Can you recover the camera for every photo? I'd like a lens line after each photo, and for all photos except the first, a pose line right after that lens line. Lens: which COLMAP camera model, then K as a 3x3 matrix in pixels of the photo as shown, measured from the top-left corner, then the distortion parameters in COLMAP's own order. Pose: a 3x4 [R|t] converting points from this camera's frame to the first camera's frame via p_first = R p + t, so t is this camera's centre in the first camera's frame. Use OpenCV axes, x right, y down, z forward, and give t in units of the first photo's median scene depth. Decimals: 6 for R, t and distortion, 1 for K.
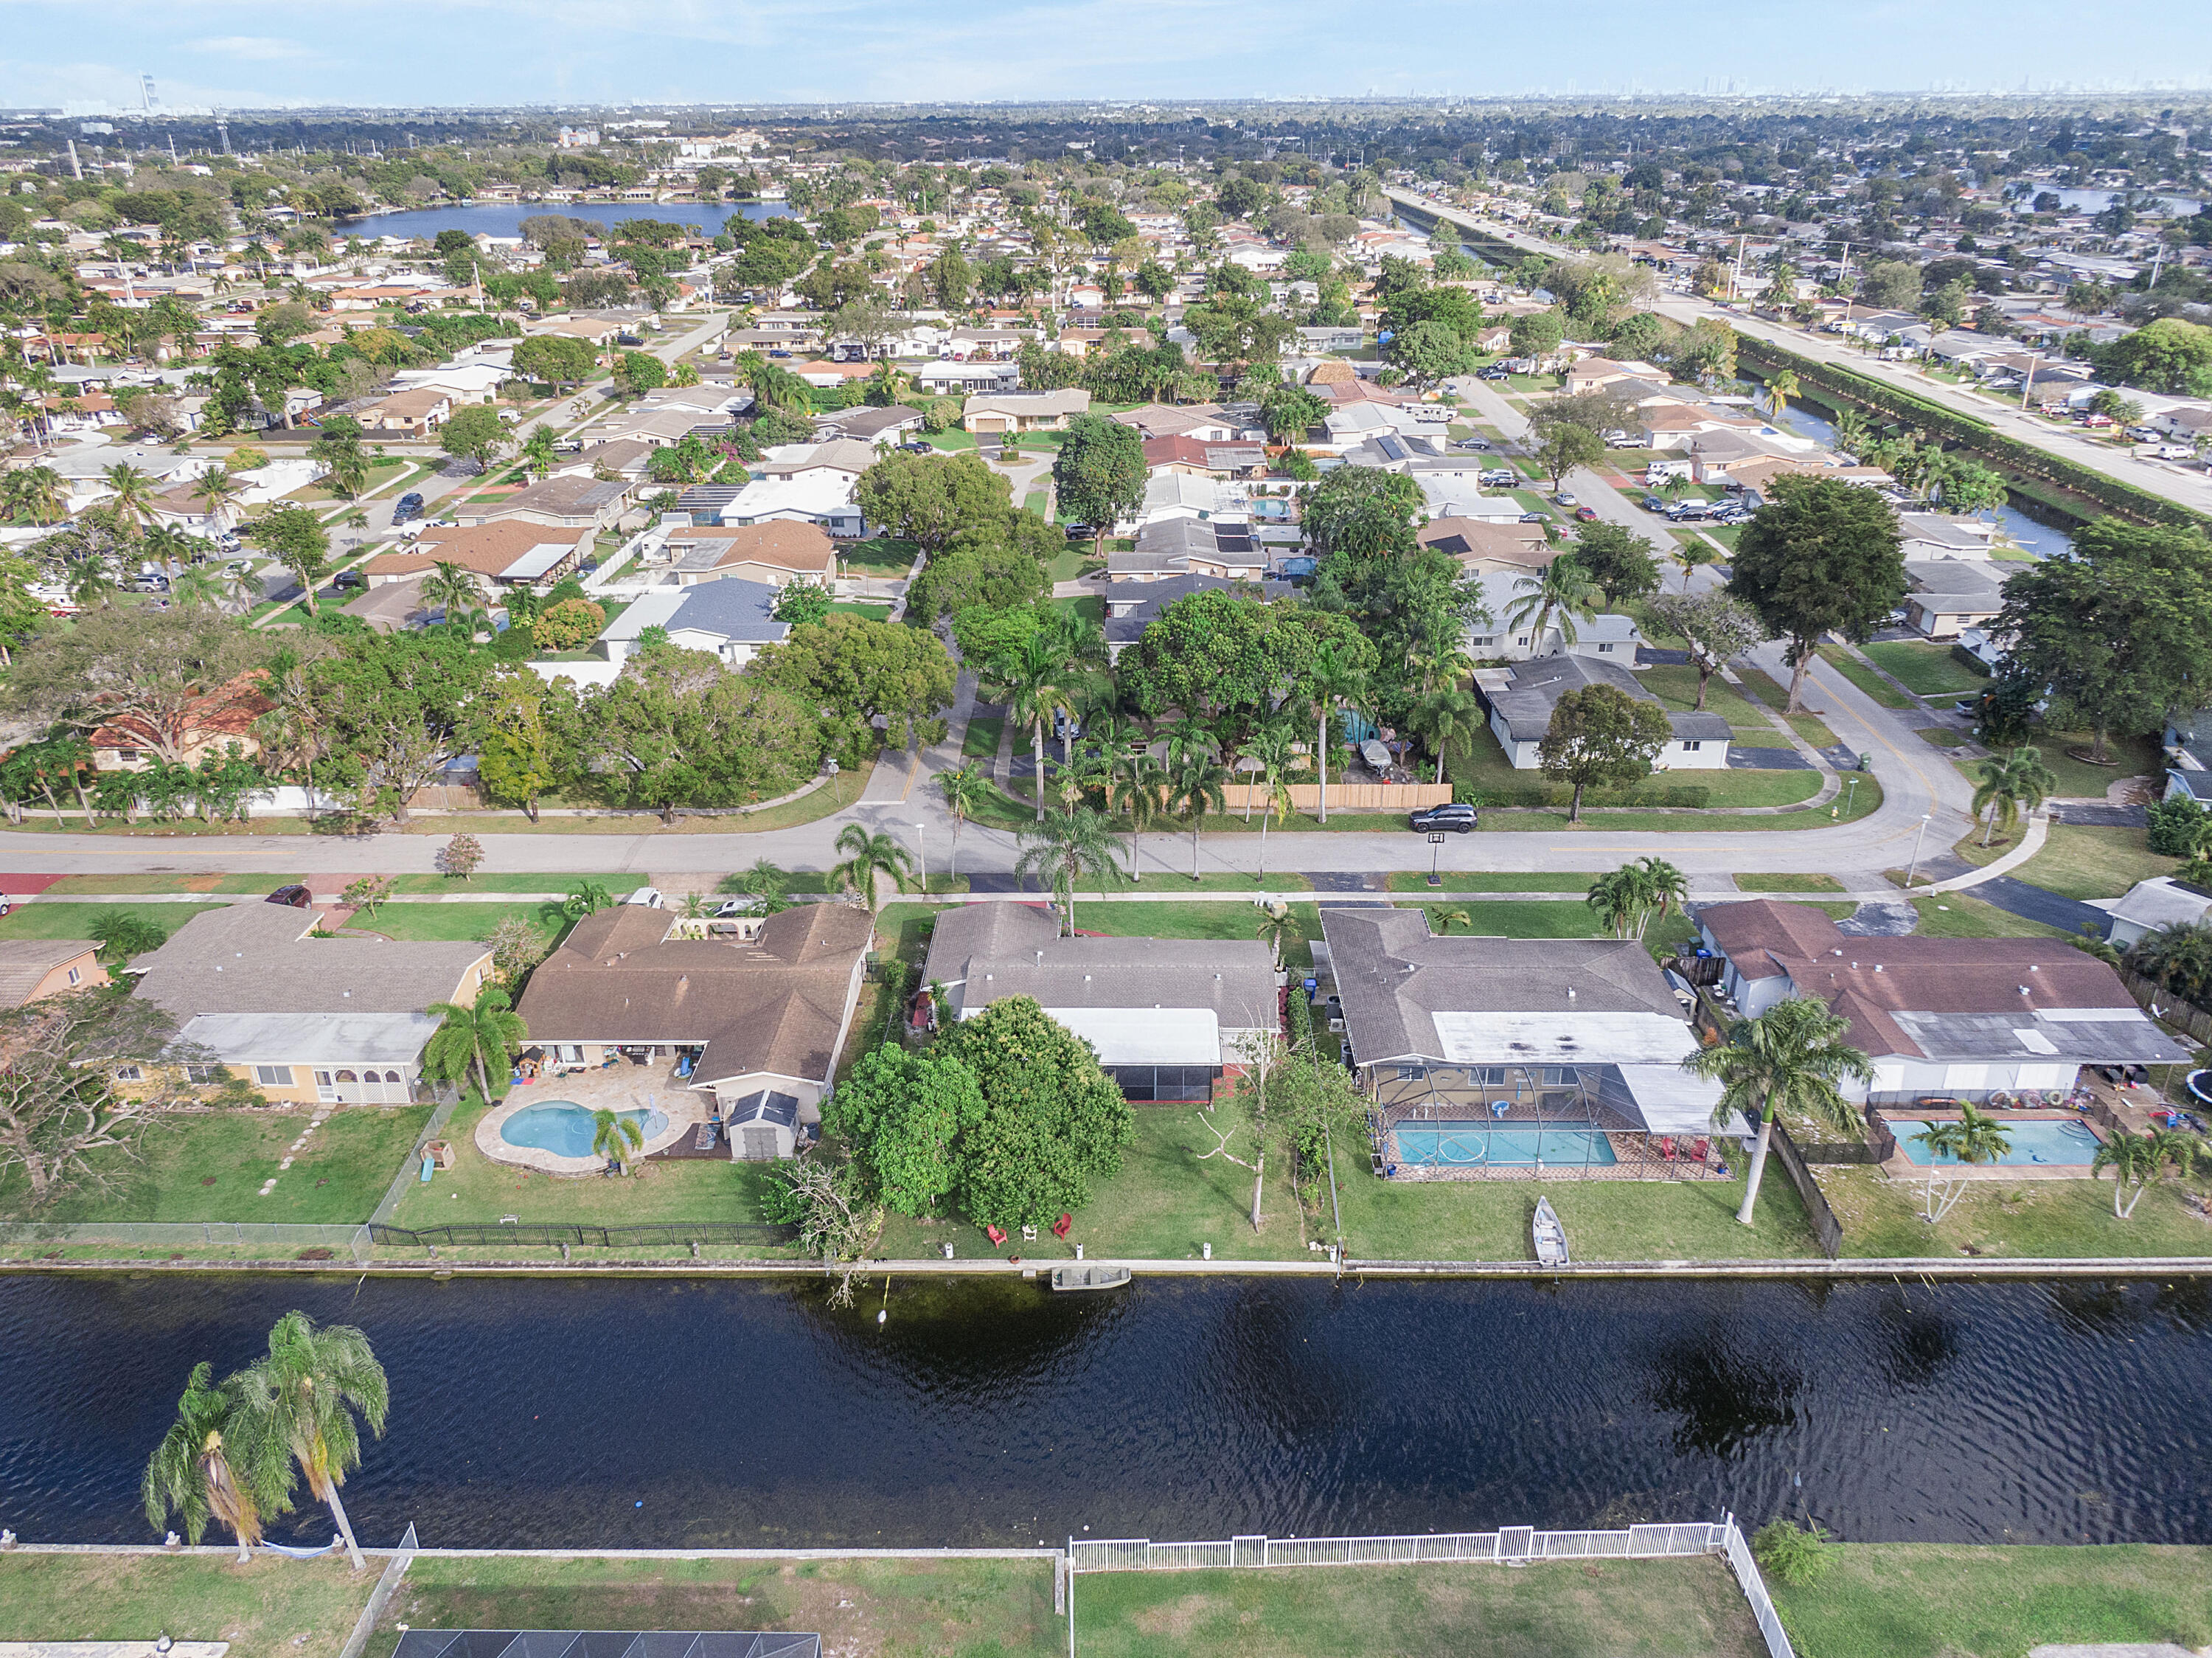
lens RADIAL K [[1582.0, 0, 1106.0], [0, 1582.0, 829.0], [0, 0, 1]] dist [0.043521, -0.075776]
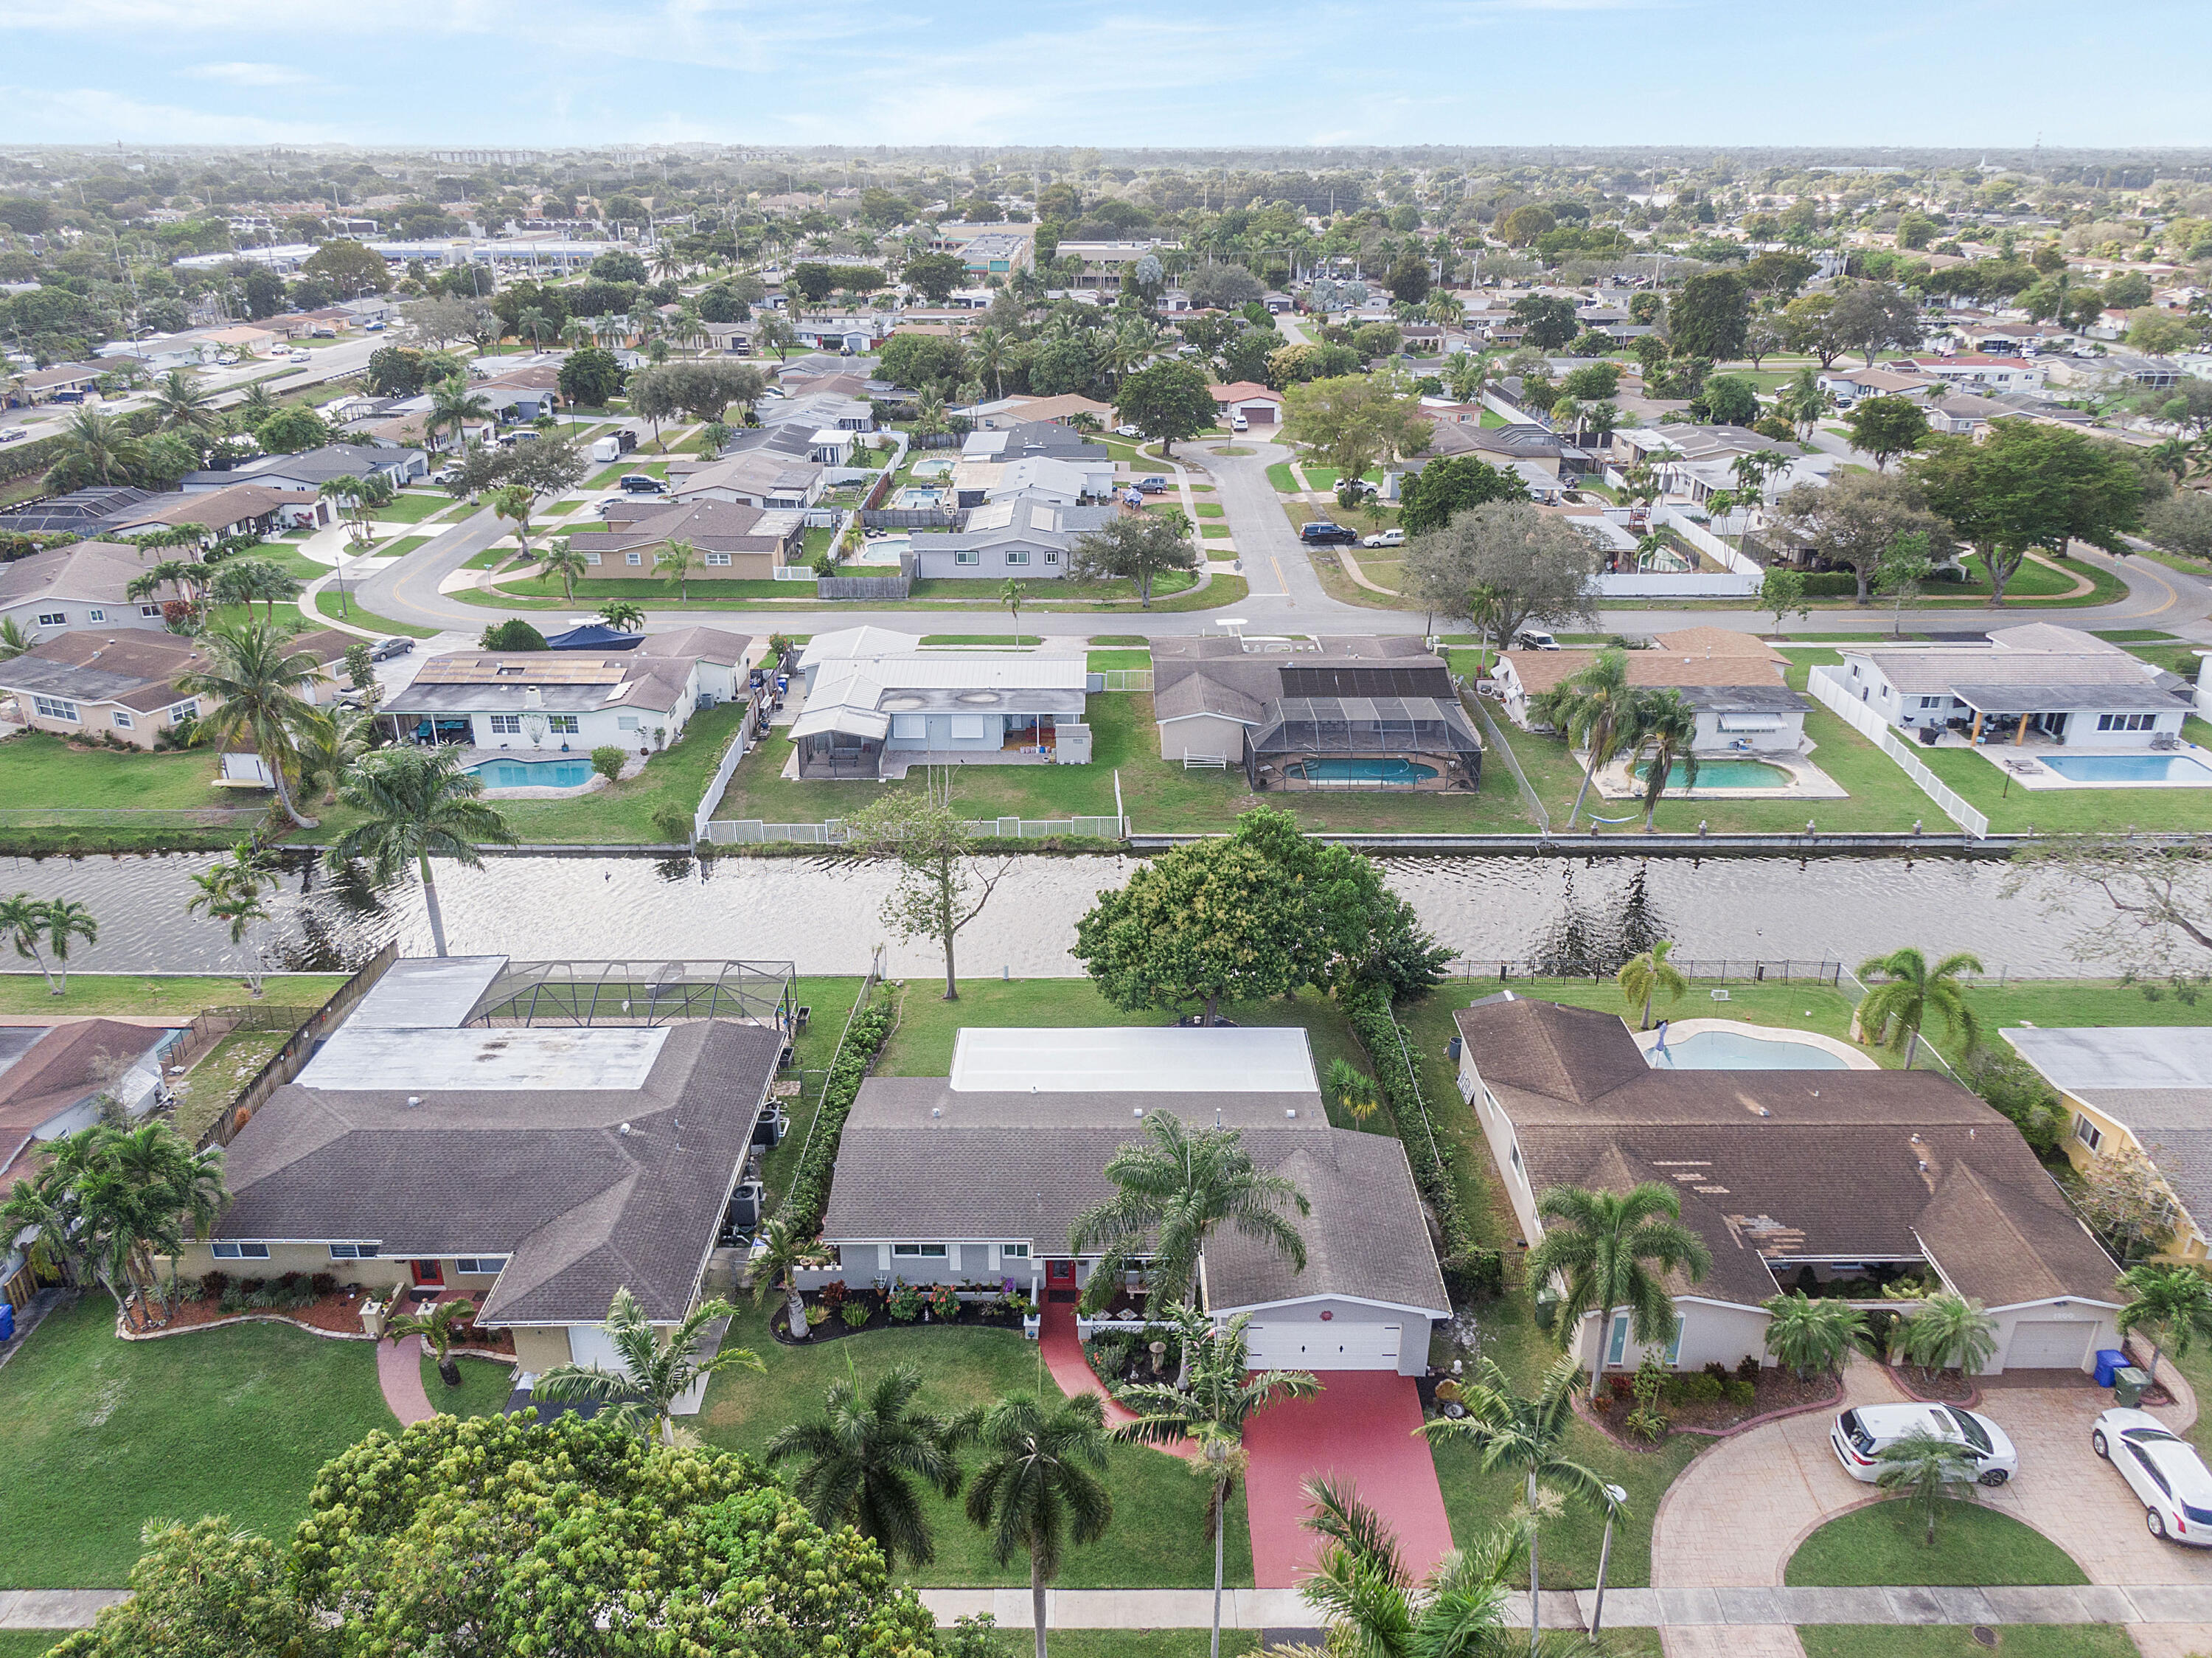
lens RADIAL K [[1582.0, 0, 1106.0], [0, 1582.0, 829.0], [0, 0, 1]] dist [0.043521, -0.075776]
pose [[-0.999973, 0.001348, -0.007262, 0.005235], [-0.004518, 0.666150, 0.745804, -0.386779], [0.005843, 0.745817, -0.666126, 1.116137]]
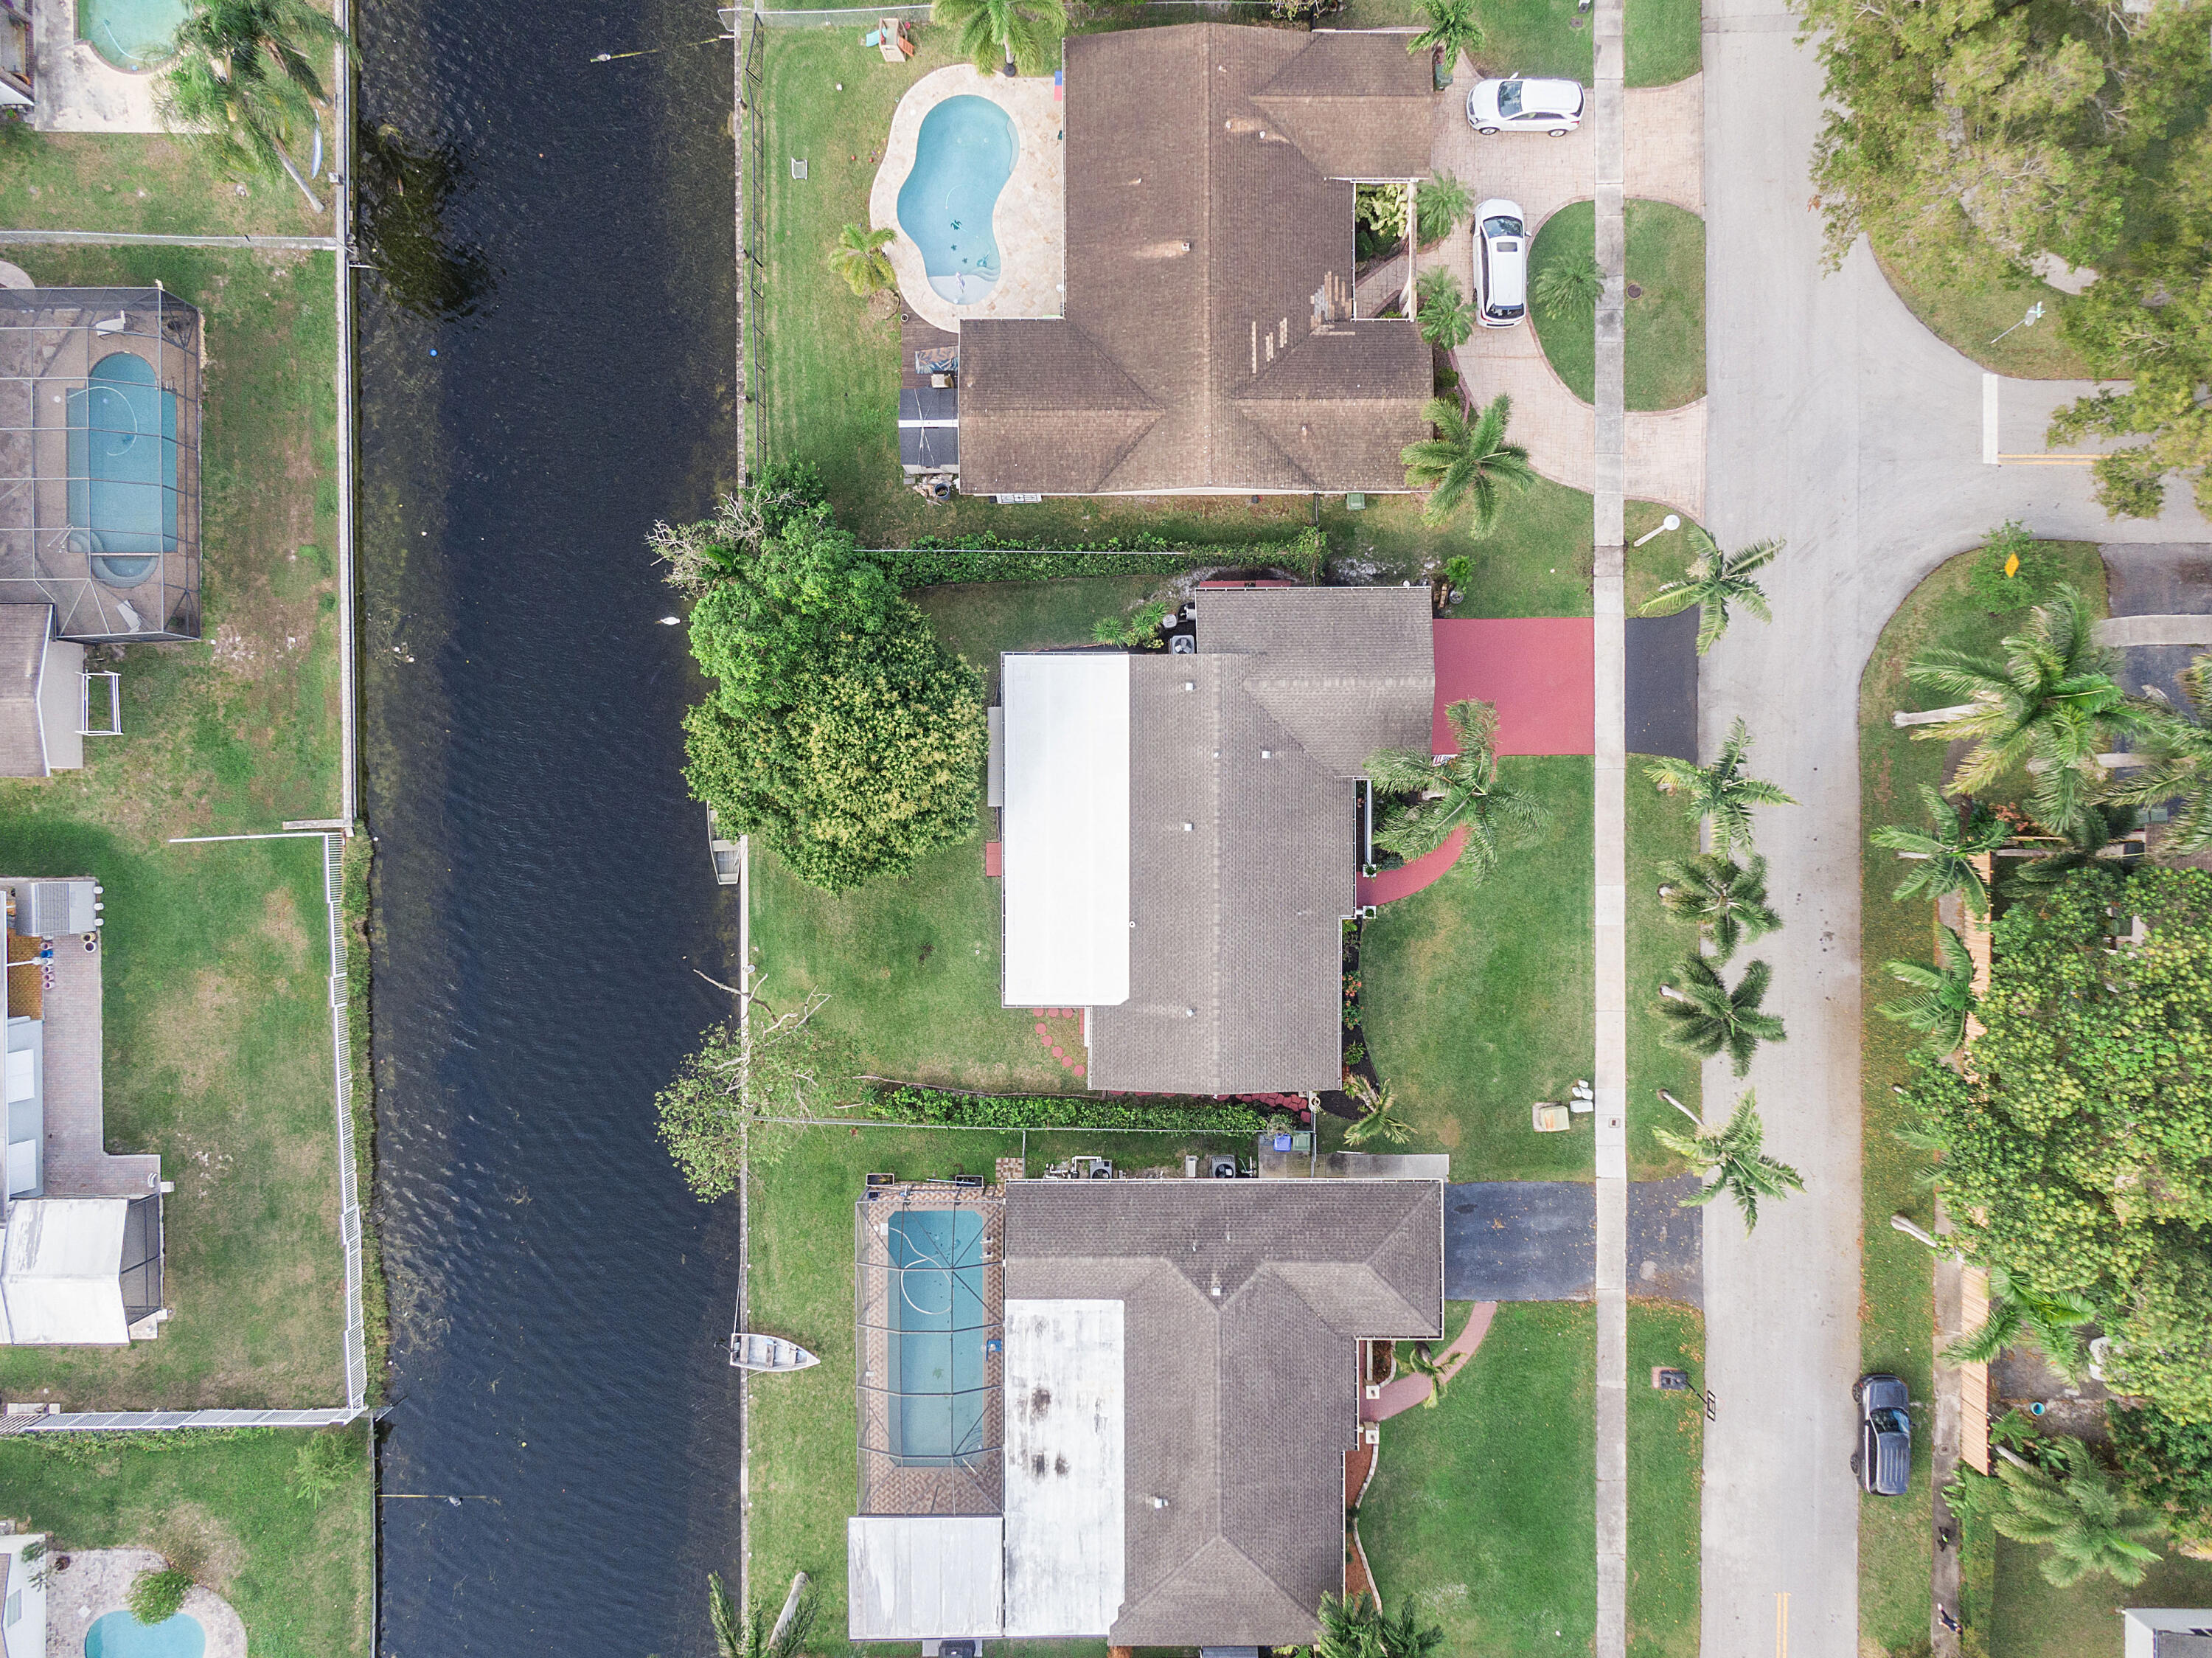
lens RADIAL K [[1582.0, 0, 1106.0], [0, 1582.0, 829.0], [0, 0, 1]] dist [0.043521, -0.075776]
pose [[0.011935, 0.999849, 0.012666, -0.016660], [-0.418063, -0.006517, 0.908395, -0.438181], [0.908340, -0.016137, 0.417922, 0.559021]]
